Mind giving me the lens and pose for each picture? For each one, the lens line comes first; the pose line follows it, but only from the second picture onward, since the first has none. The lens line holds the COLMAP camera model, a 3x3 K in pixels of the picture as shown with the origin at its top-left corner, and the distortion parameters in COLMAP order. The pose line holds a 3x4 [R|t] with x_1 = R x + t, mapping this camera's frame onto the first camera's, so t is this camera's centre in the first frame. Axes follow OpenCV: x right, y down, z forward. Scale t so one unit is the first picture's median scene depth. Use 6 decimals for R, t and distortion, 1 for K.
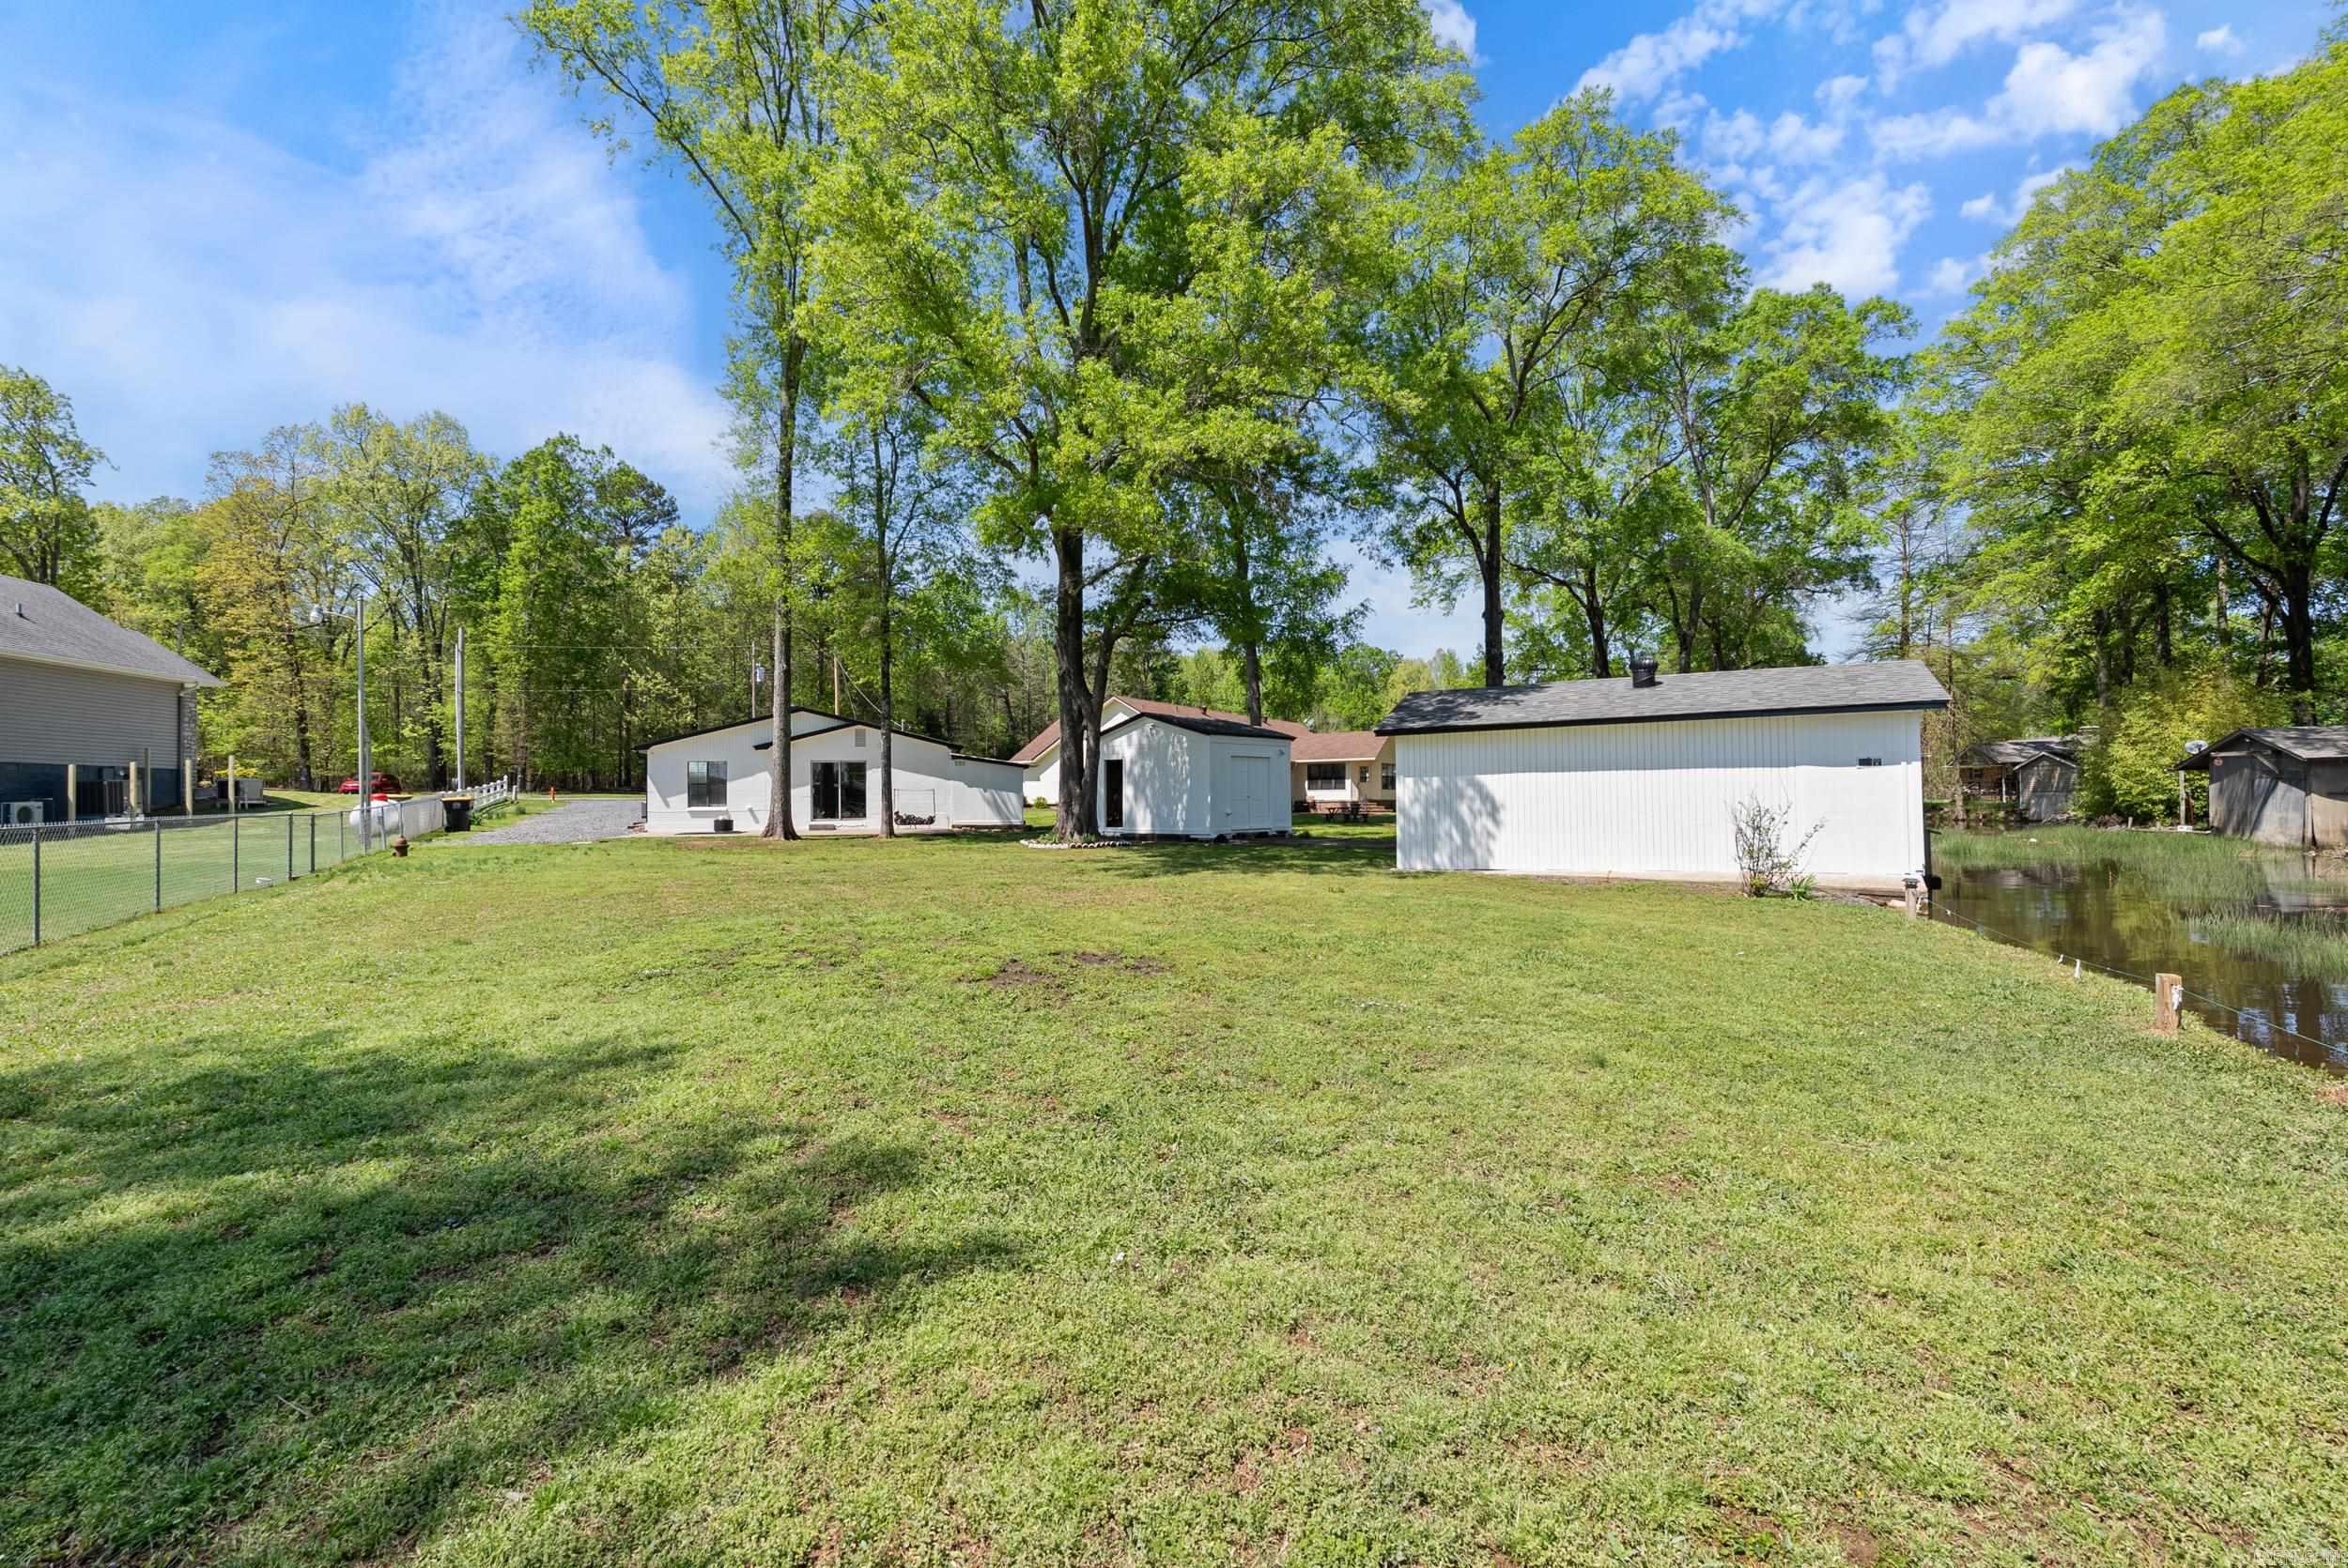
lens RADIAL K [[1065.3, 0, 1170.8], [0, 1065.3, 782.6], [0, 0, 1]] dist [0.005592, 0.001049]
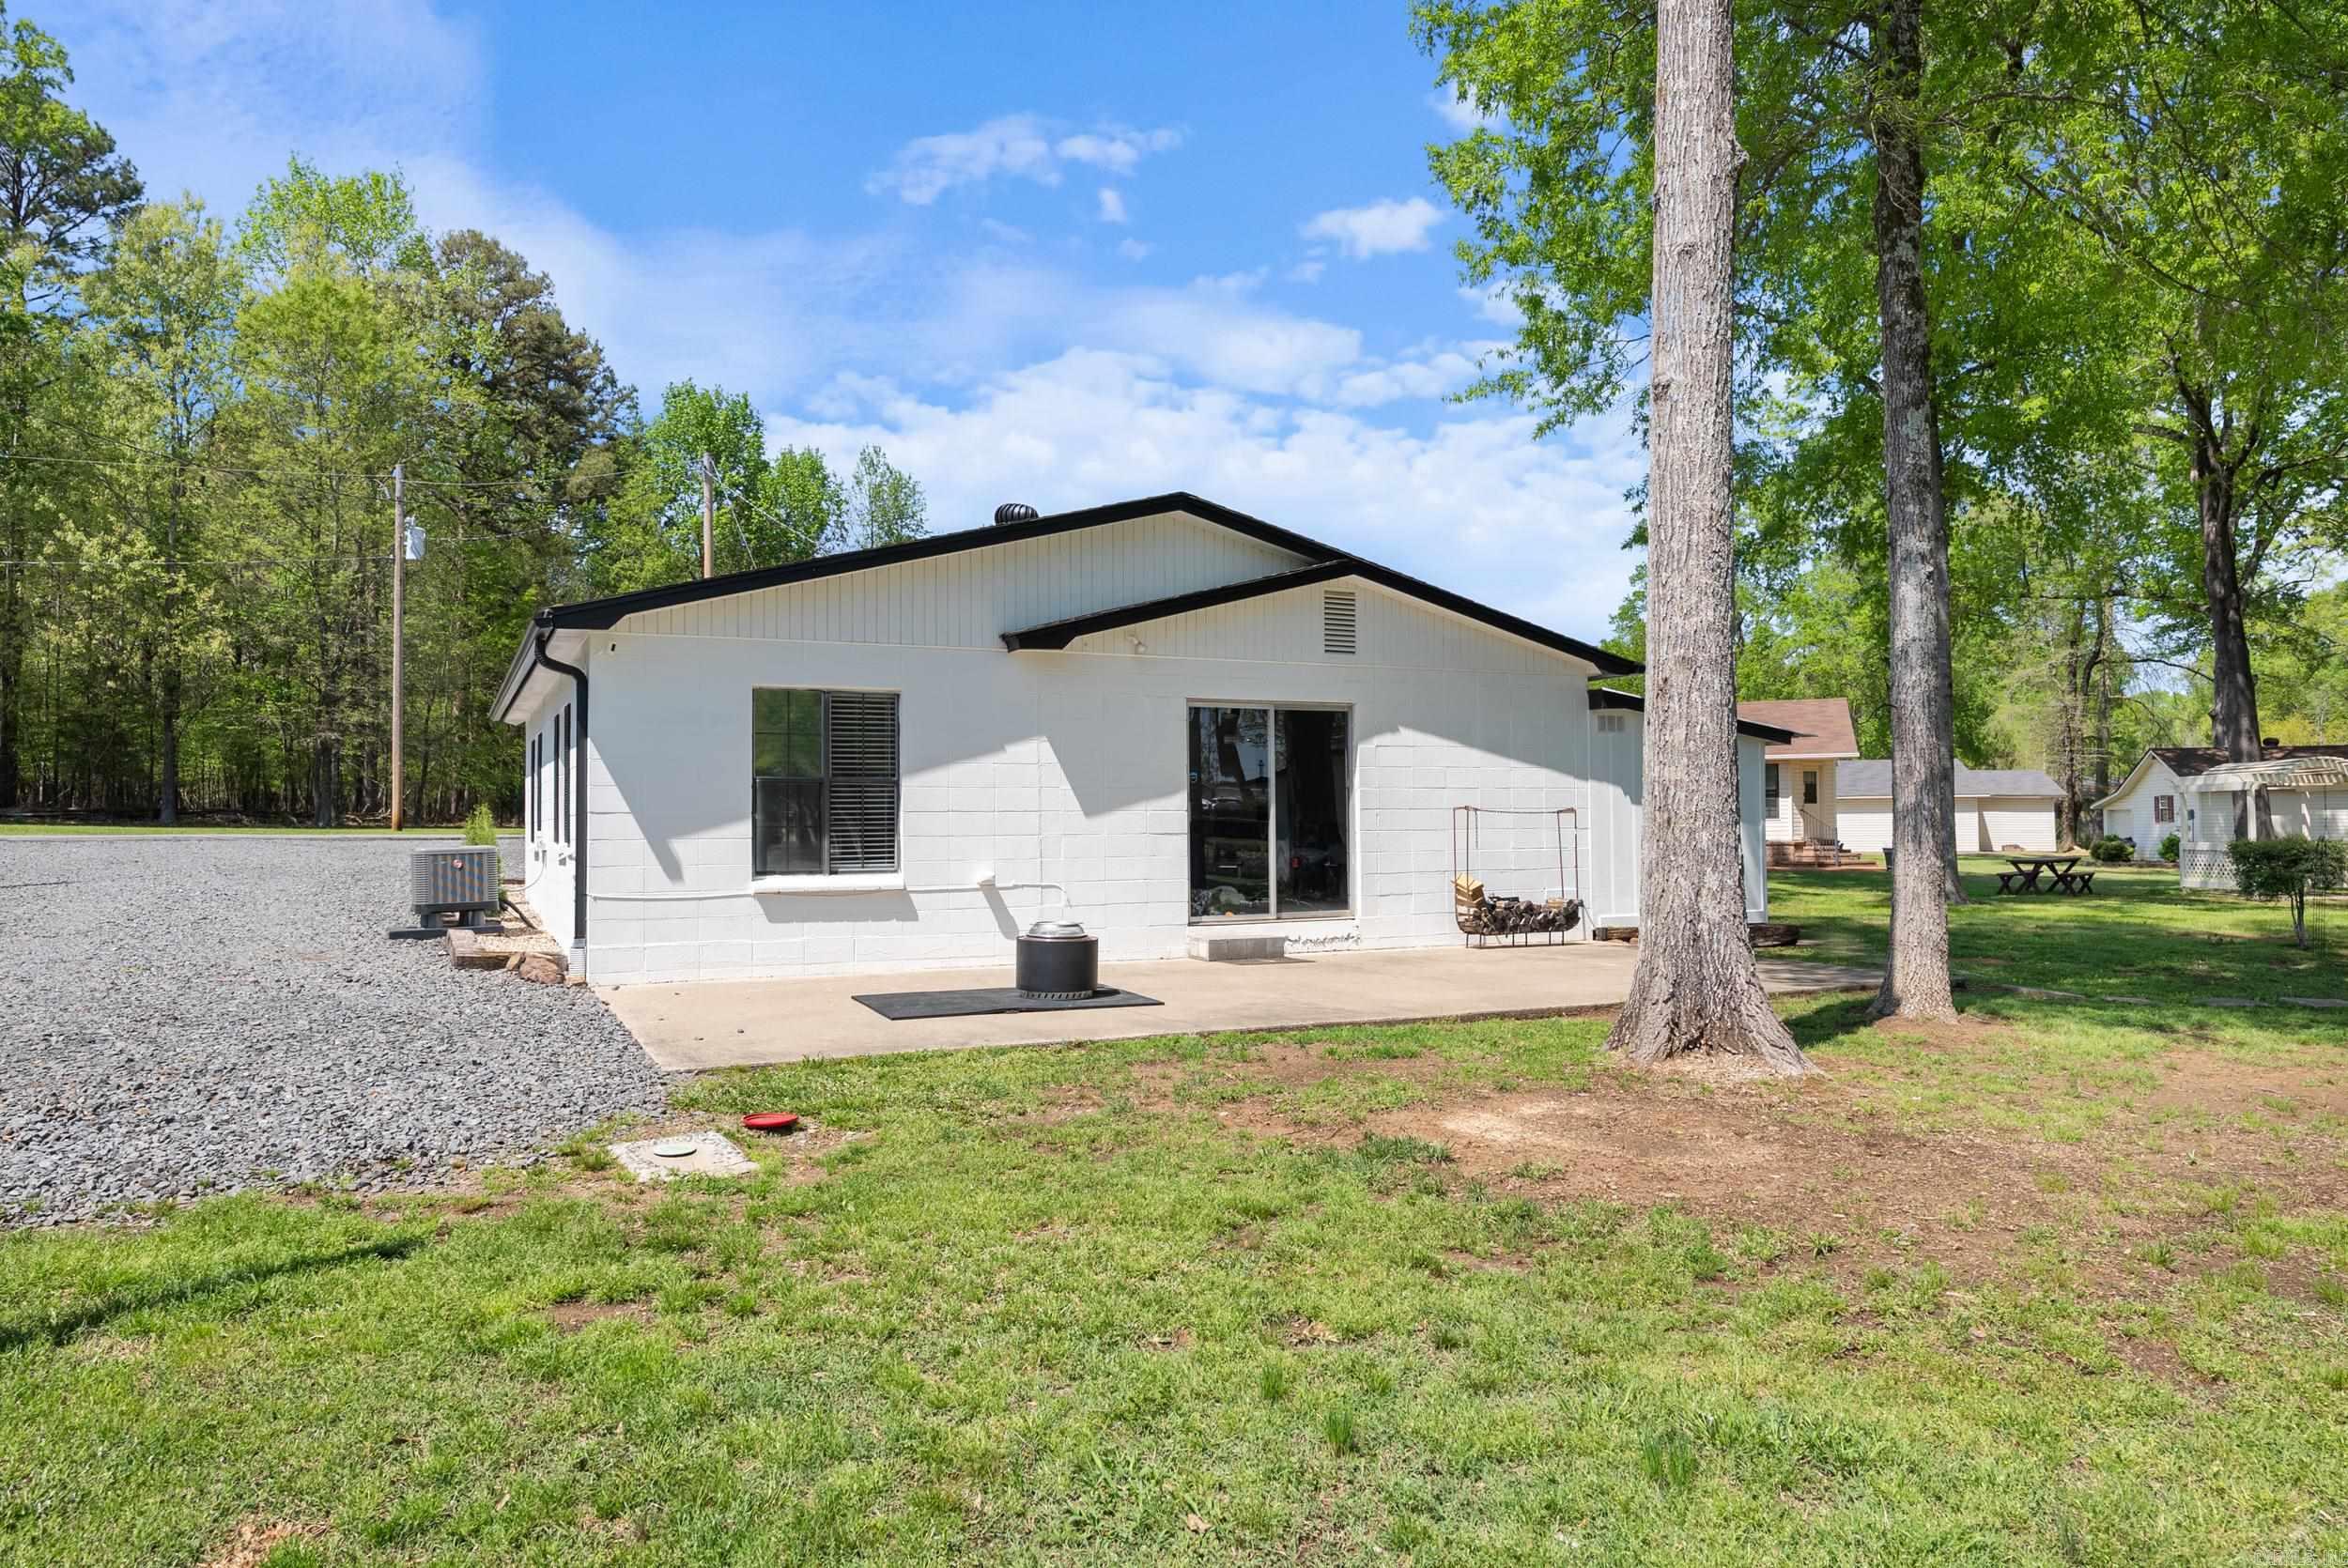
lens RADIAL K [[1520.5, 0, 1176.4], [0, 1520.5, 787.0], [0, 0, 1]] dist [-0.002791, -0.000119]
pose [[0.970049, 0.005572, 0.242845, -0.428826], [-0.001258, 0.999839, -0.017917, 0.008501], [-0.242905, 0.017075, 0.969900, 0.624053]]
